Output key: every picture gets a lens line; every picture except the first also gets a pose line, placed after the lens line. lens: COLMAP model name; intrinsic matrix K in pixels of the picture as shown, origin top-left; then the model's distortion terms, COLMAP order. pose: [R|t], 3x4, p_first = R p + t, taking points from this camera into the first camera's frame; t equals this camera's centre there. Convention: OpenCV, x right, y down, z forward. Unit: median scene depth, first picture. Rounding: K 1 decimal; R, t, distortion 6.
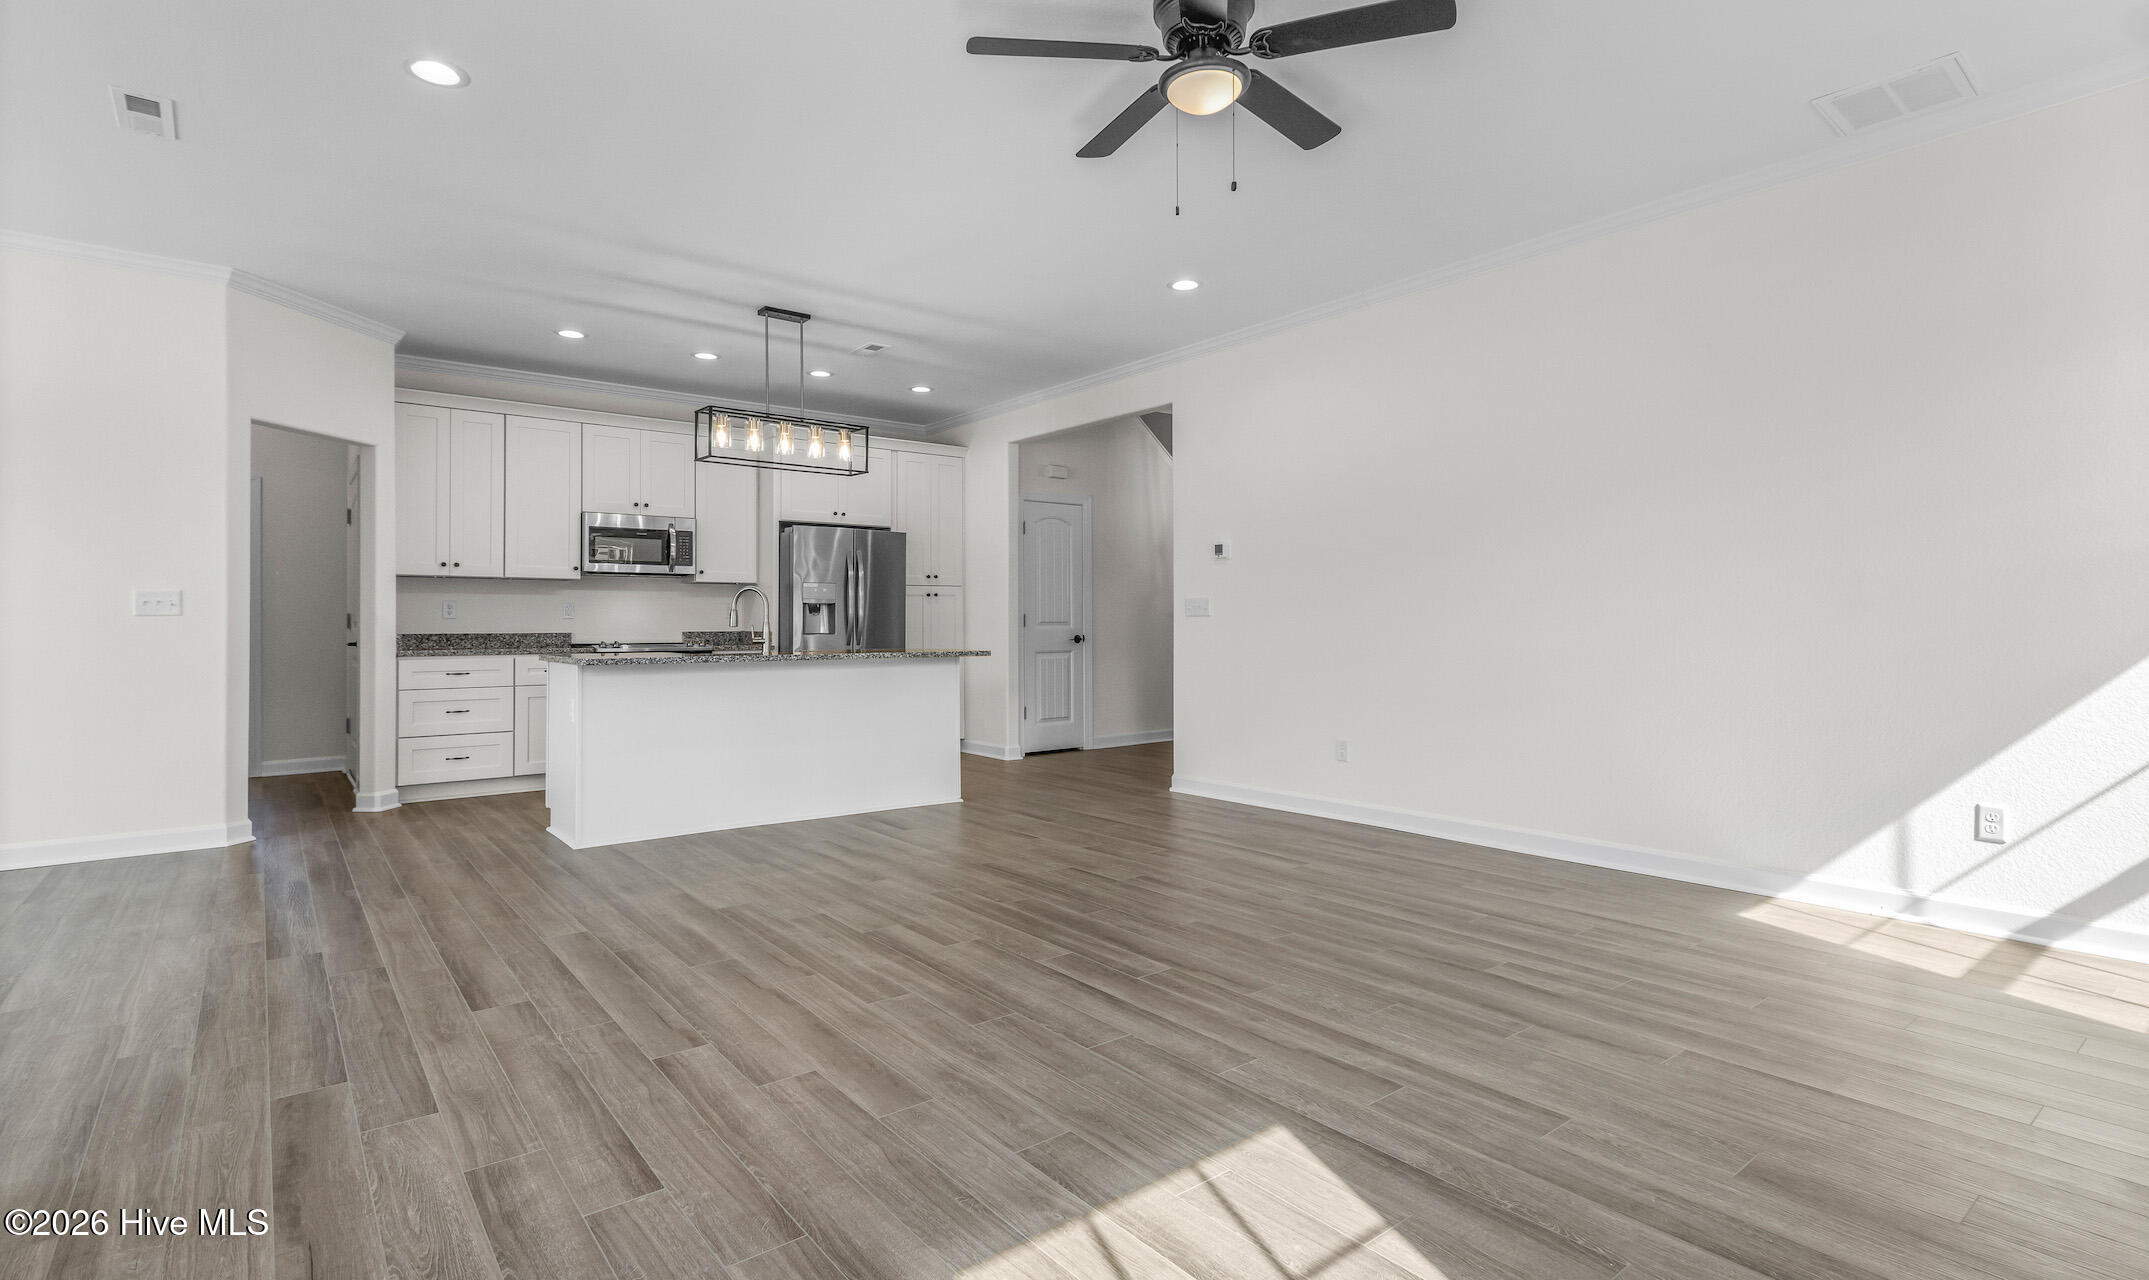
lens RADIAL K [[1016.4, 0, 1069.5], [0, 1016.4, 630.5], [0, 0, 1]] dist [0.002197, 0.001346]
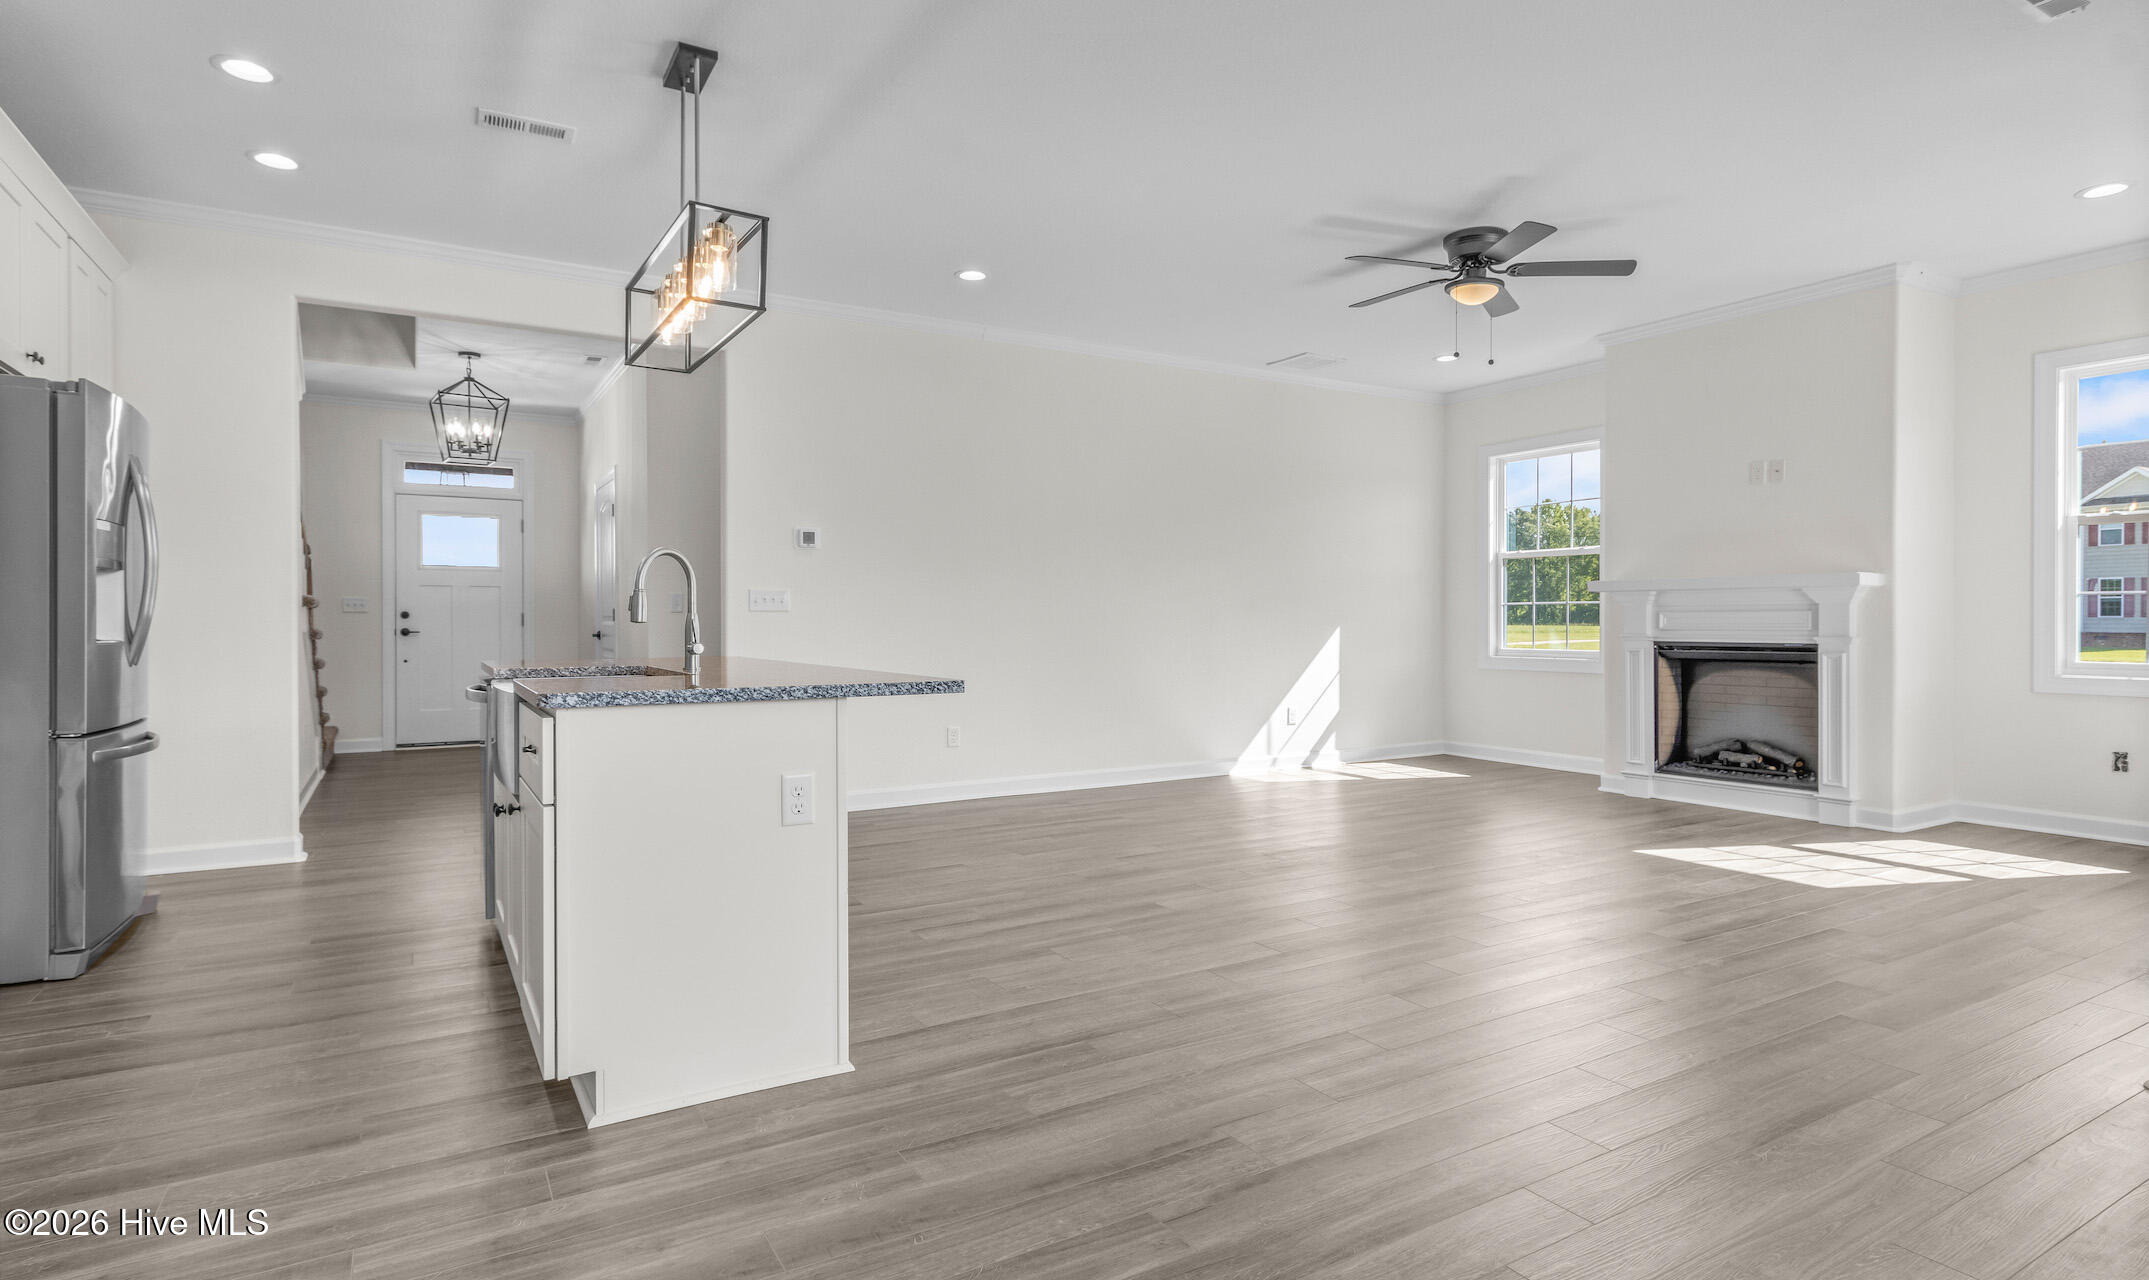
lens RADIAL K [[1066.2, 0, 1104.4], [0, 1066.2, 627.8], [0, 0, 1]] dist [0.005529, -0.000757]
pose [[0.125687, -0.003463, 0.992064, -1.277189], [0.007736, 0.999967, 0.002511, -0.001746], [-0.992040, 0.007359, 0.125709, 1.059778]]
